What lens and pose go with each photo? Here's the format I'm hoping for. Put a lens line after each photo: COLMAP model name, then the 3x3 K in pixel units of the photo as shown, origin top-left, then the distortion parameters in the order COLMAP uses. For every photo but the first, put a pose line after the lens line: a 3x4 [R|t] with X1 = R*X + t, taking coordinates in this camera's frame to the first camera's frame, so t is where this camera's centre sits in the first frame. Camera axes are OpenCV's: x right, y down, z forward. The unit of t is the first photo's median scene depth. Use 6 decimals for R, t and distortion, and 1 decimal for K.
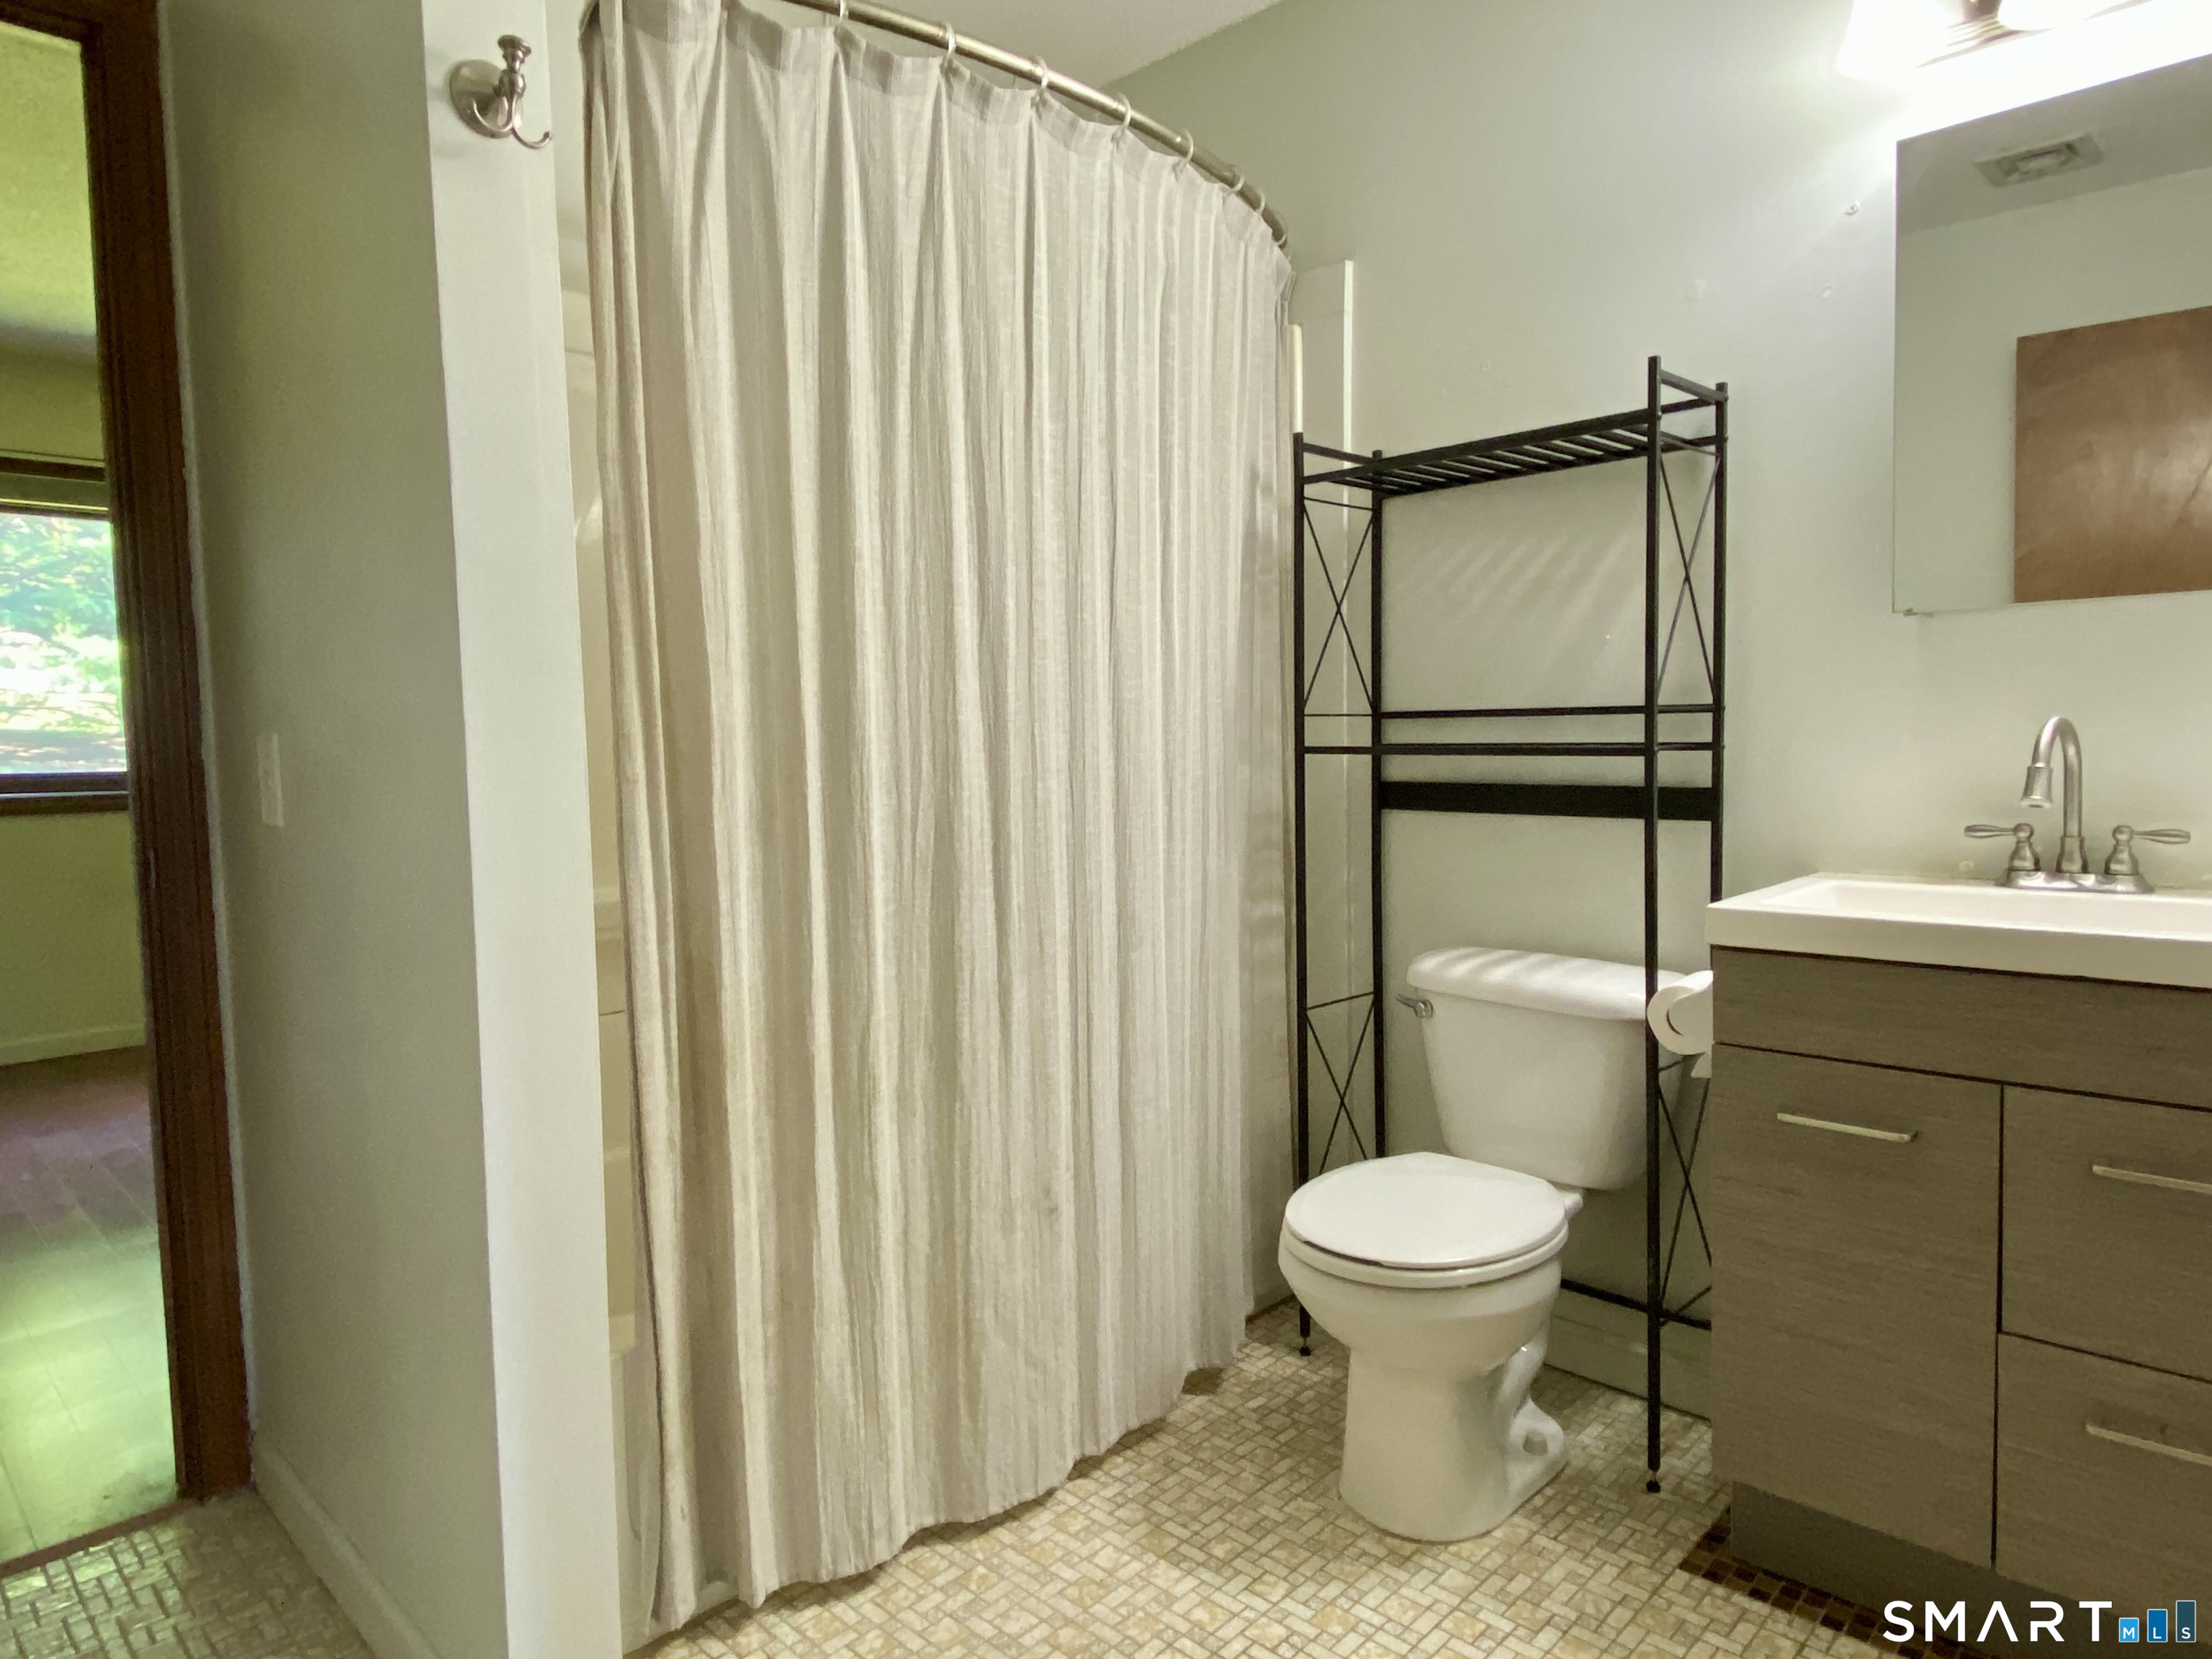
lens RADIAL K [[1368.0, 0, 1104.6], [0, 1368.0, 833.8], [0, 0, 1]] dist [0.032694, -0.027884]
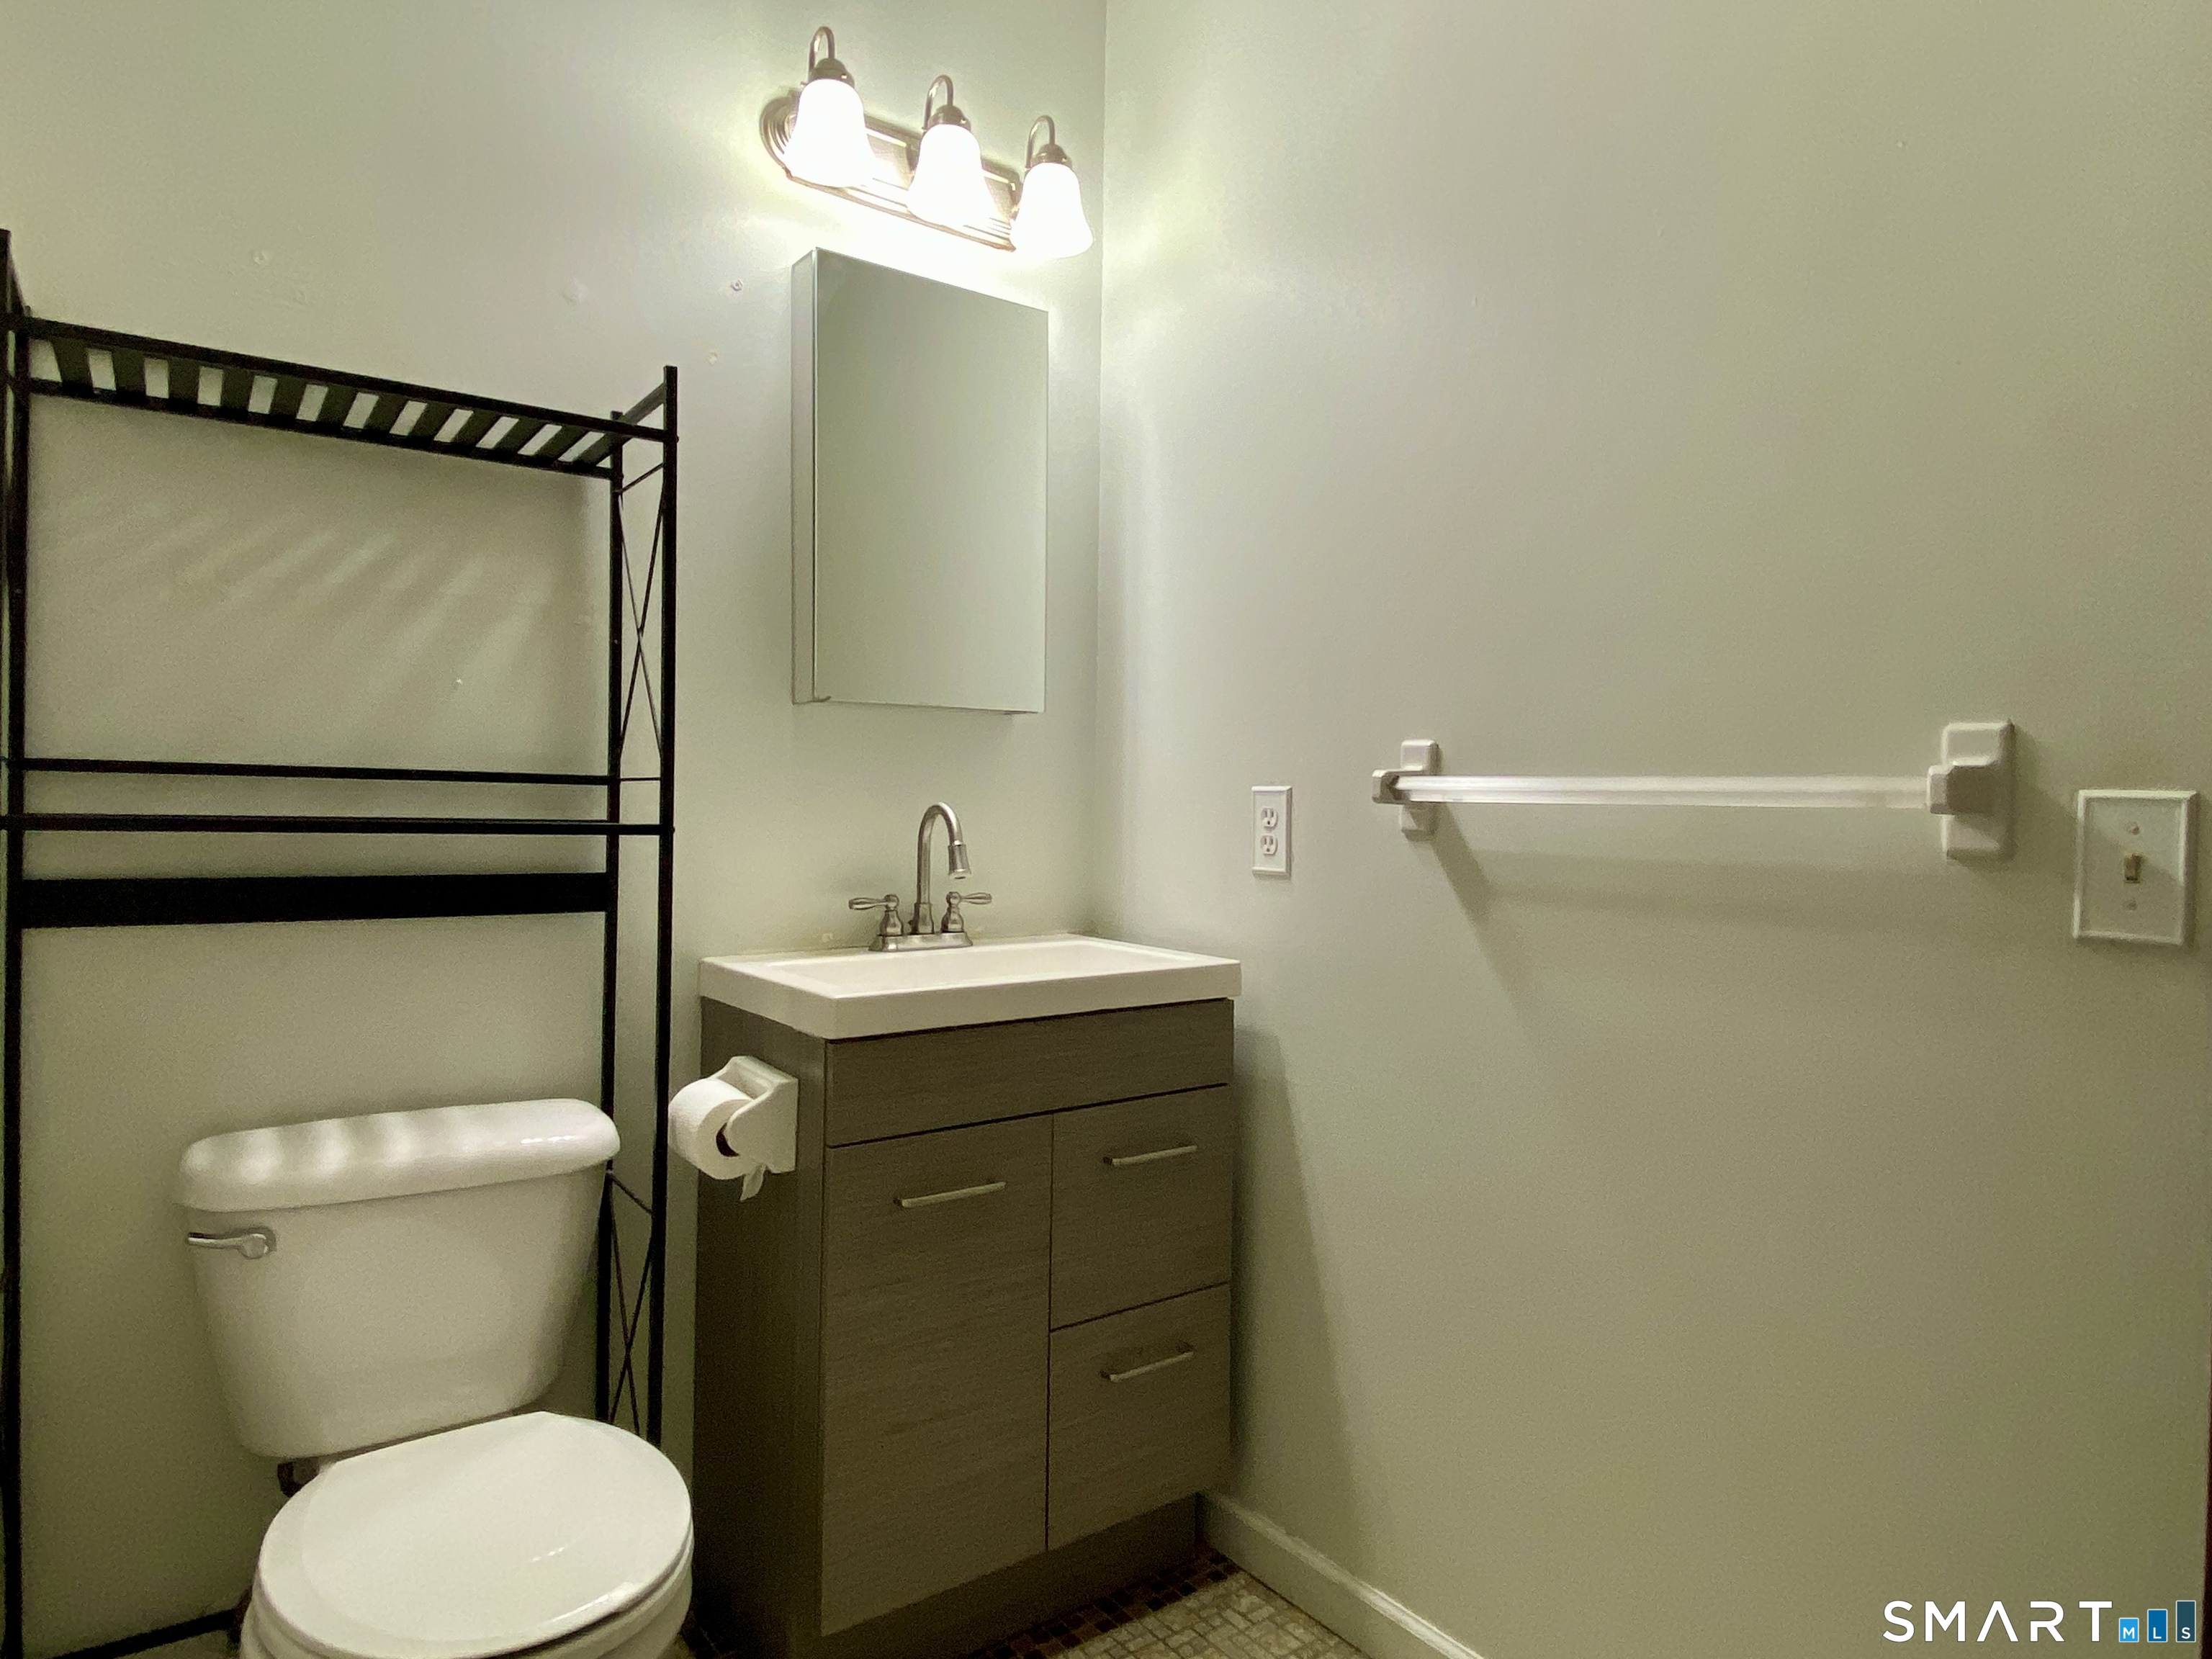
lens RADIAL K [[1368.0, 0, 1104.9], [0, 1368.0, 819.2], [0, 0, 1]] dist [0.032694, -0.027884]
pose [[0.154273, 0.007293, 0.988001, -0.374786], [0.054510, 0.998387, -0.015882, -0.037571], [-0.986523, 0.056306, 0.153626, 0.582444]]
